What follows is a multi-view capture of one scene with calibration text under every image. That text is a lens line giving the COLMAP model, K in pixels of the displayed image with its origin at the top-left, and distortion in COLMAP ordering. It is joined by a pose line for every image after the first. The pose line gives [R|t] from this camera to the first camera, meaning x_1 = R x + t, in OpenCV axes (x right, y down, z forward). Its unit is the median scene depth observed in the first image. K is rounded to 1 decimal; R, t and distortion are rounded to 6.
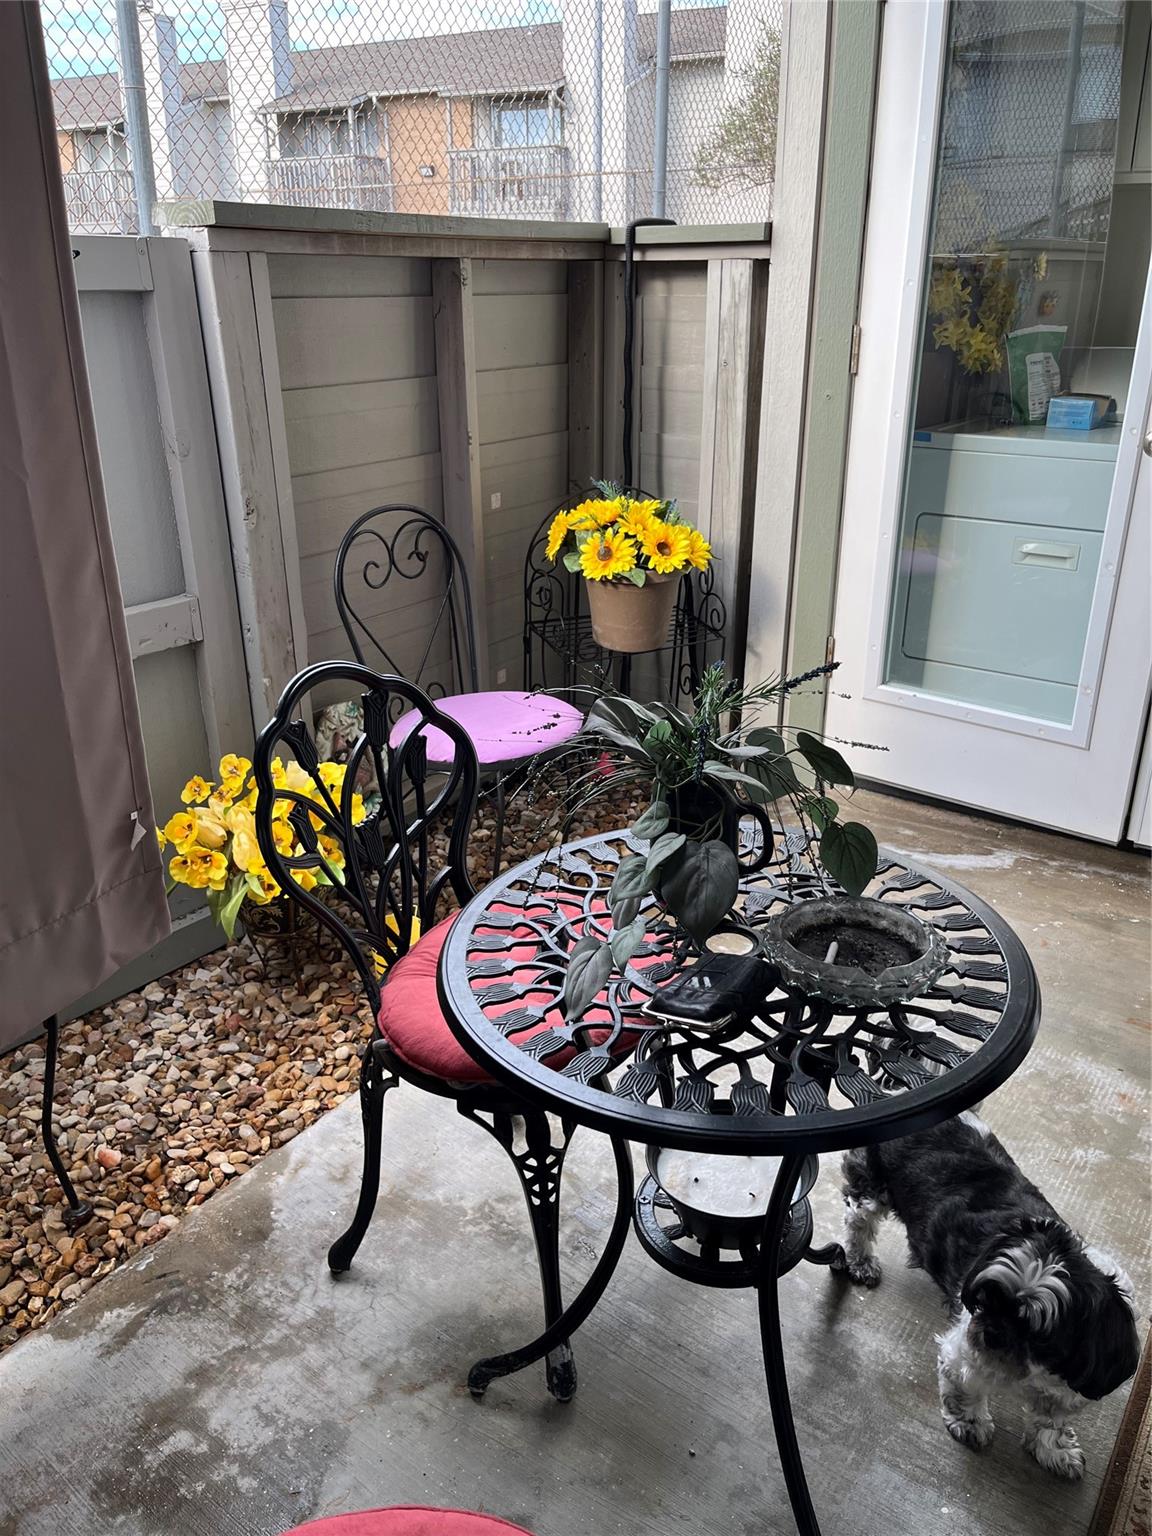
lens RADIAL K [[1174.9, 0, 576.3], [0, 1174.9, 764.4], [0, 0, 1]] dist [0.045508, -0.067679]
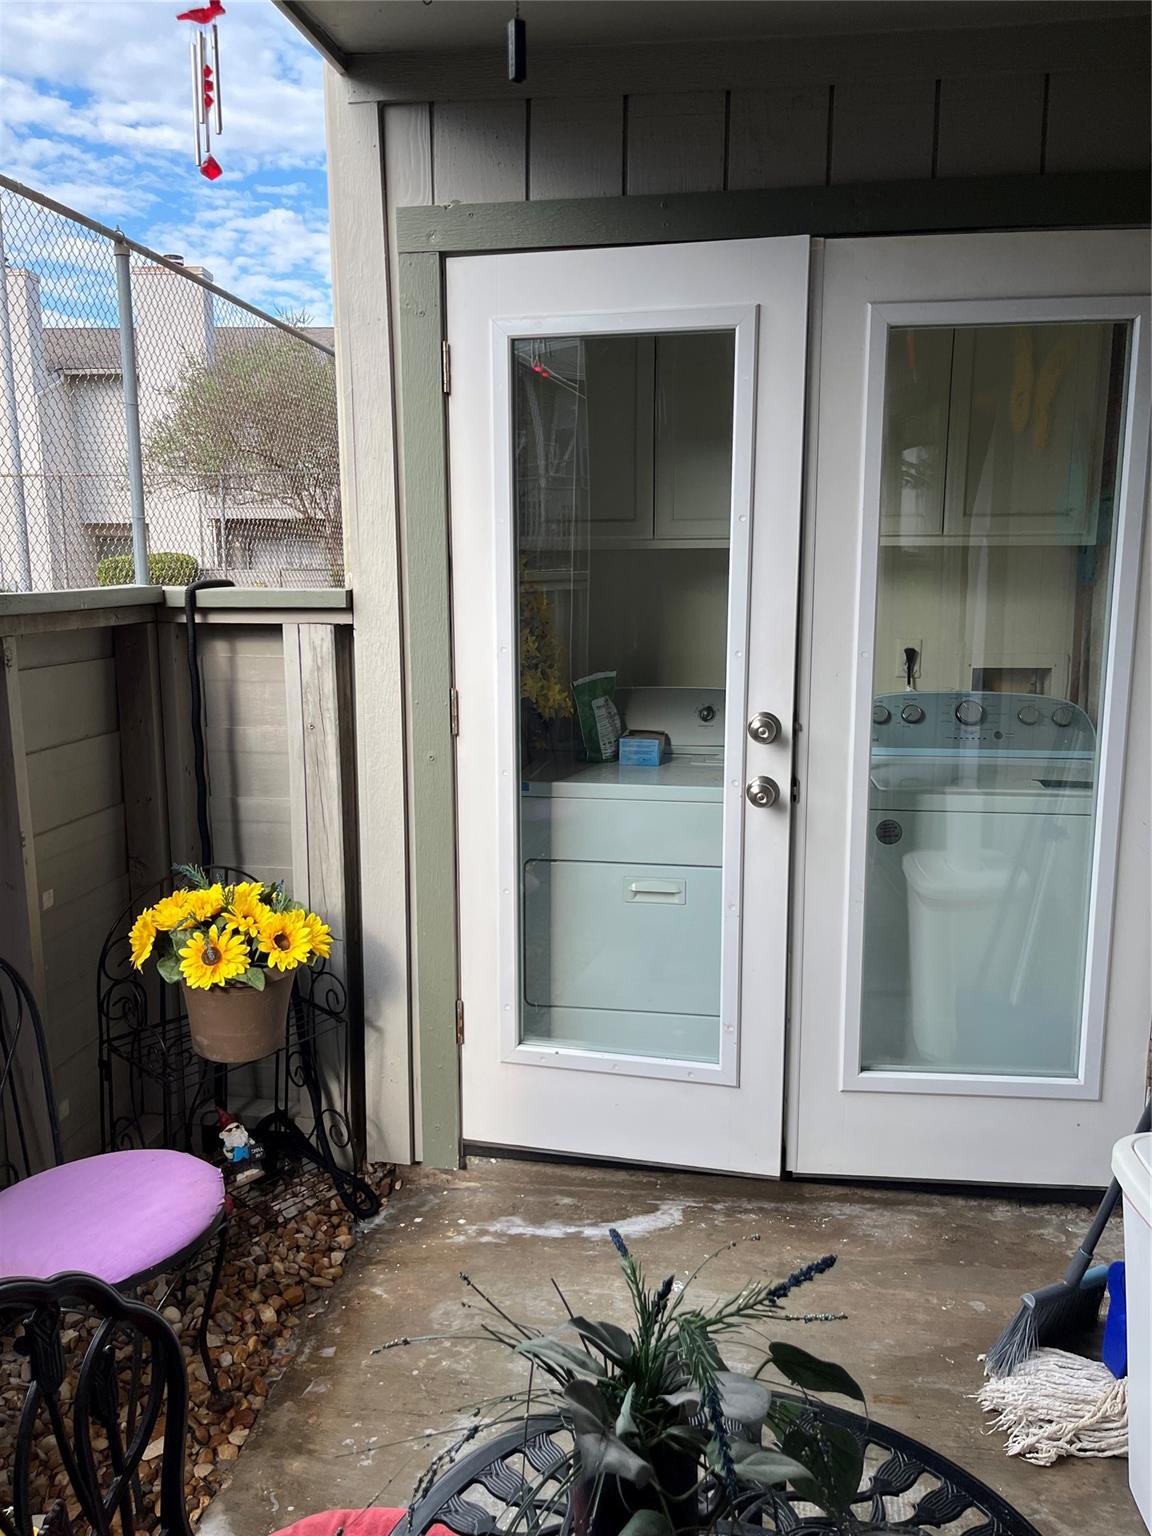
lens RADIAL K [[1174.9, 0, 576.6], [0, 1174.9, 764.3], [0, 0, 1]] dist [0.045508, -0.067679]
pose [[0.899701, -0.071881, 0.430548, -0.089963], [0.167946, 0.967423, -0.189438, -0.102179], [-0.402905, 0.242746, 0.882464, 0.105708]]
